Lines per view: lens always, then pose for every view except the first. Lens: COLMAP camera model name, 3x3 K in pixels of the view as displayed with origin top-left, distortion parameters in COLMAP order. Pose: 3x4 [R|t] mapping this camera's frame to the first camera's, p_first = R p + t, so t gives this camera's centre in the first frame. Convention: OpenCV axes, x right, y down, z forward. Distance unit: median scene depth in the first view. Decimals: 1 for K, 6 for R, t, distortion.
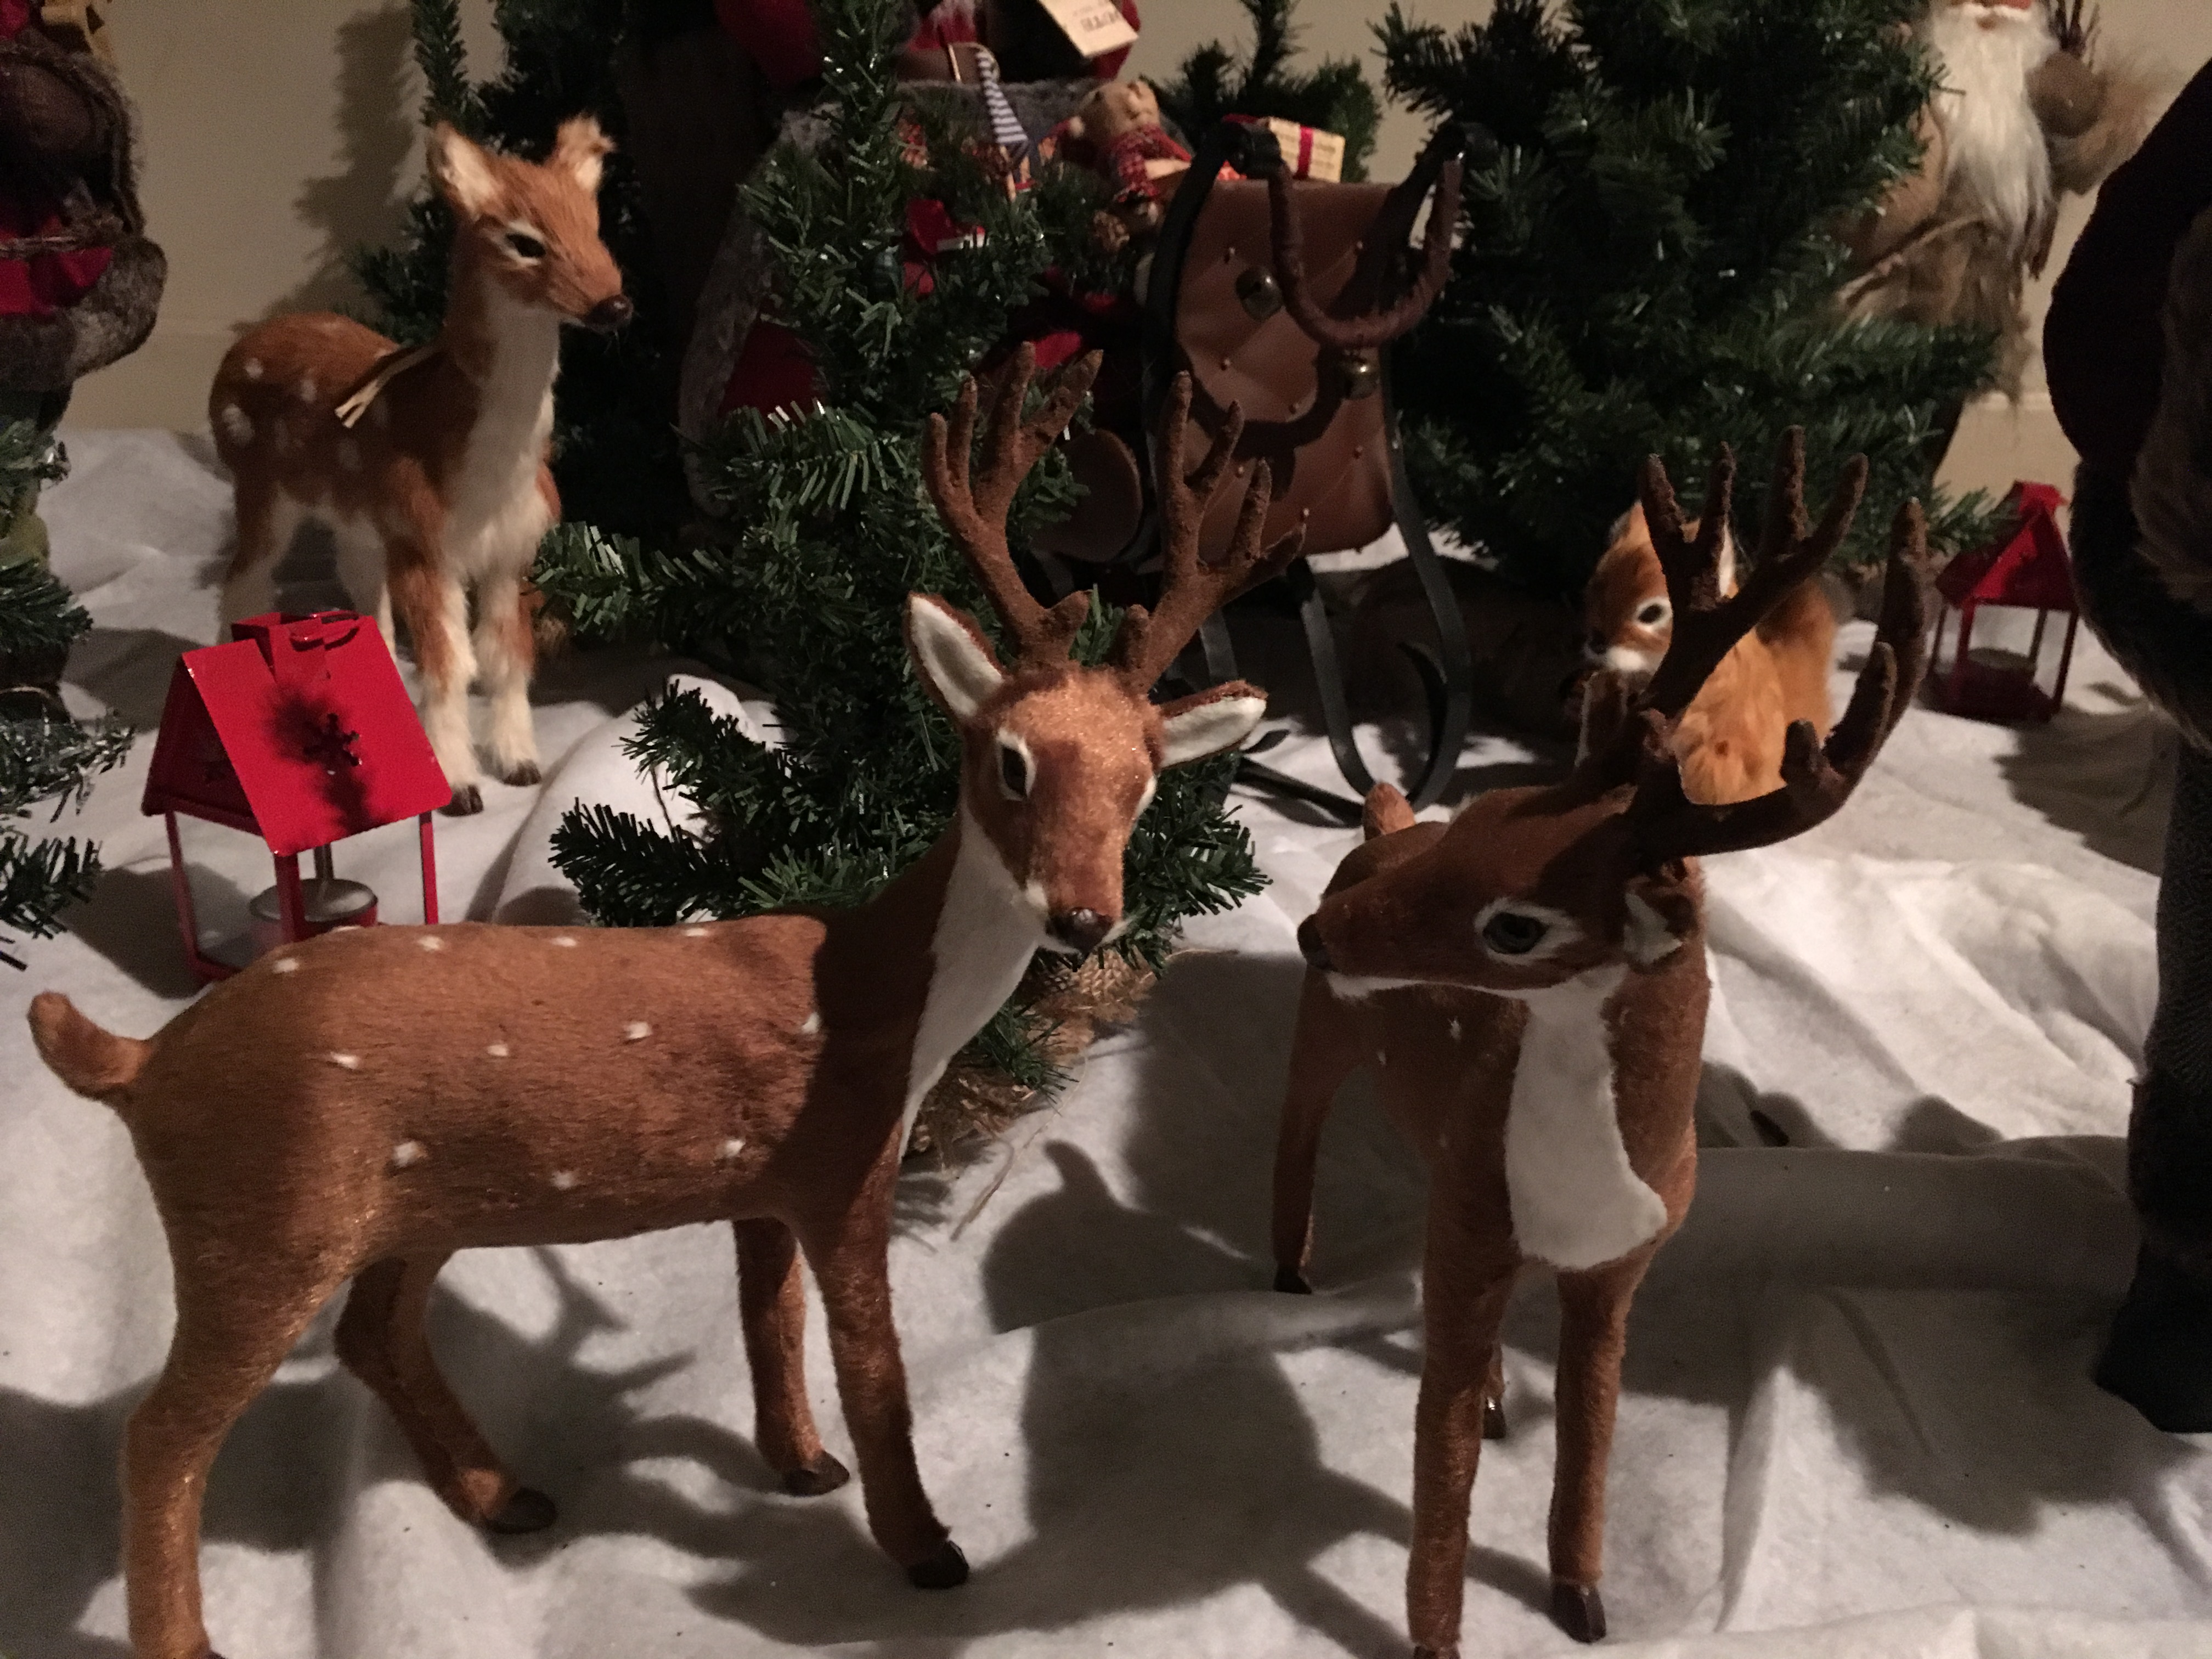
lens RADIAL K [[1911.5, 0, 1098.6], [0, 1911.5, 837.3], [0, 0, 1]] dist [0.069053, -0.097094]
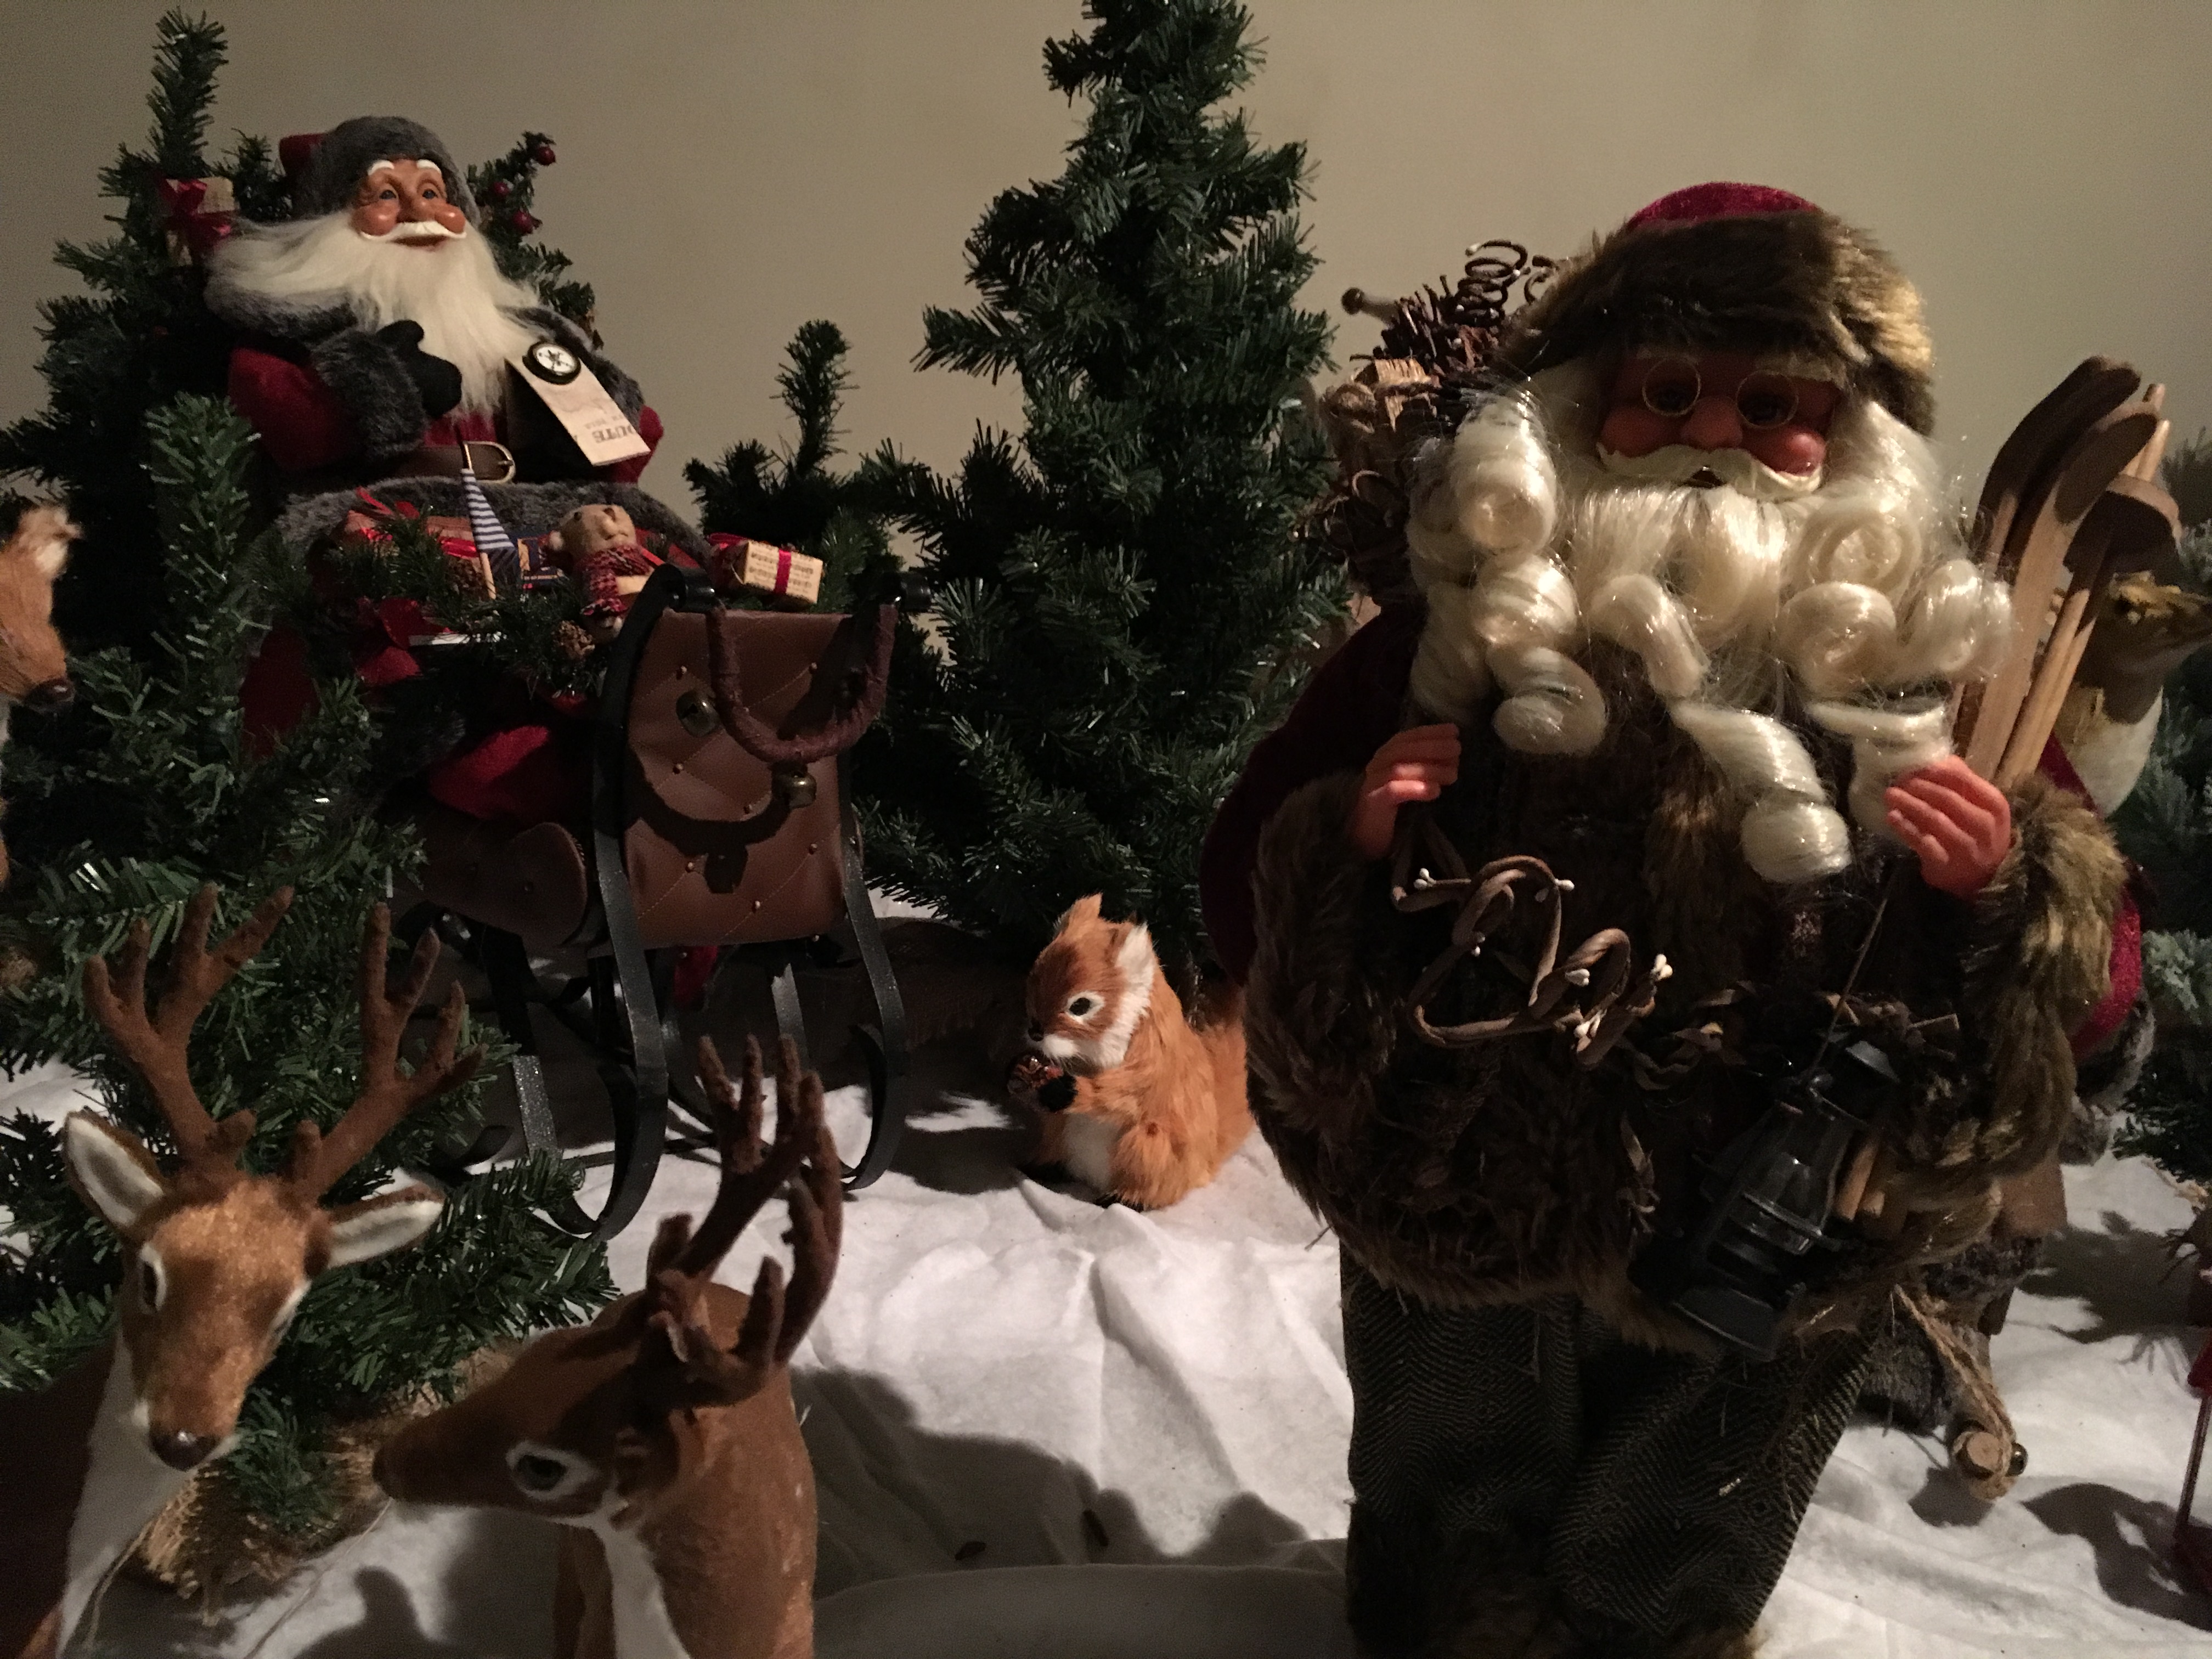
lens RADIAL K [[1903.6, 0, 1106.0], [0, 1903.6, 829.5], [0, 0, 1]] dist [0.070580, -0.100737]
pose [[0.985762, 0.043256, 0.162487, 0.130195], [-0.019266, 0.989036, -0.146414, -0.061443], [-0.167039, 0.141199, 0.975787, -0.075744]]
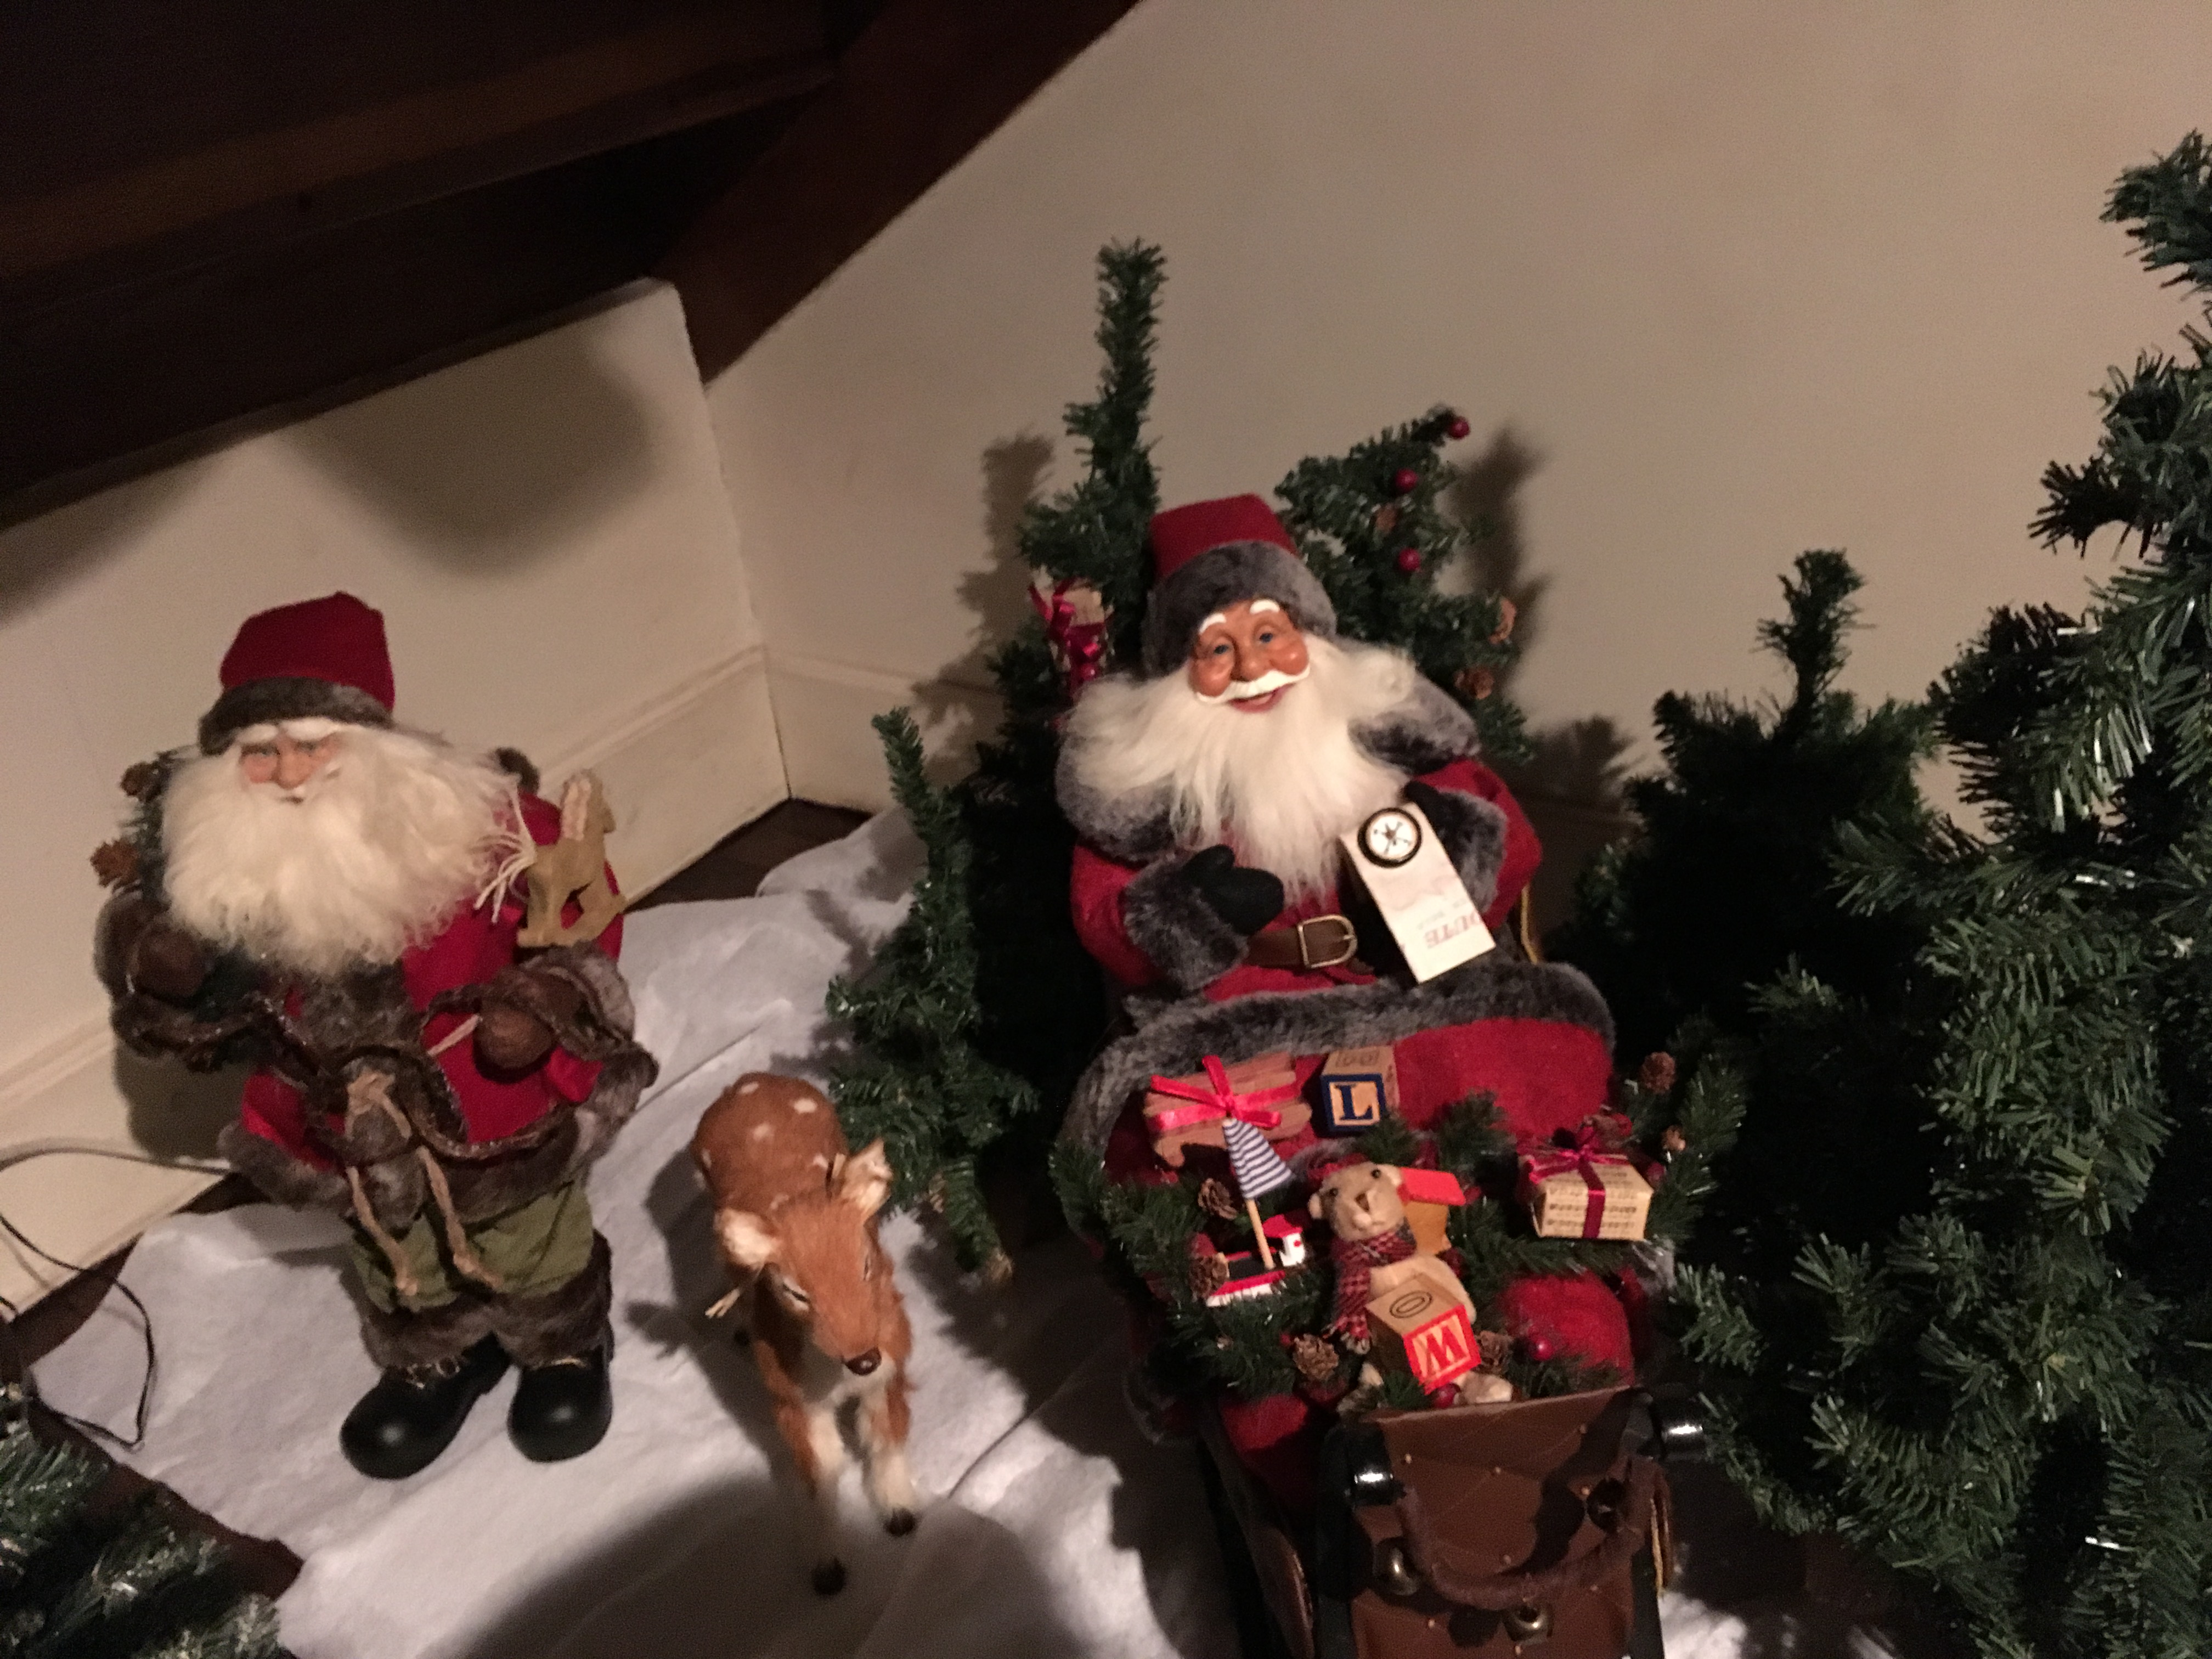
lens RADIAL K [[1911.5, 0, 1098.6], [0, 1911.5, 837.3], [0, 0, 1]] dist [0.069053, -0.097094]
pose [[0.875441, 0.131168, -0.465185, 0.330316], [-0.038489, 0.978333, 0.203427, -0.775480], [0.481789, -0.160184, 0.861522, 0.156983]]
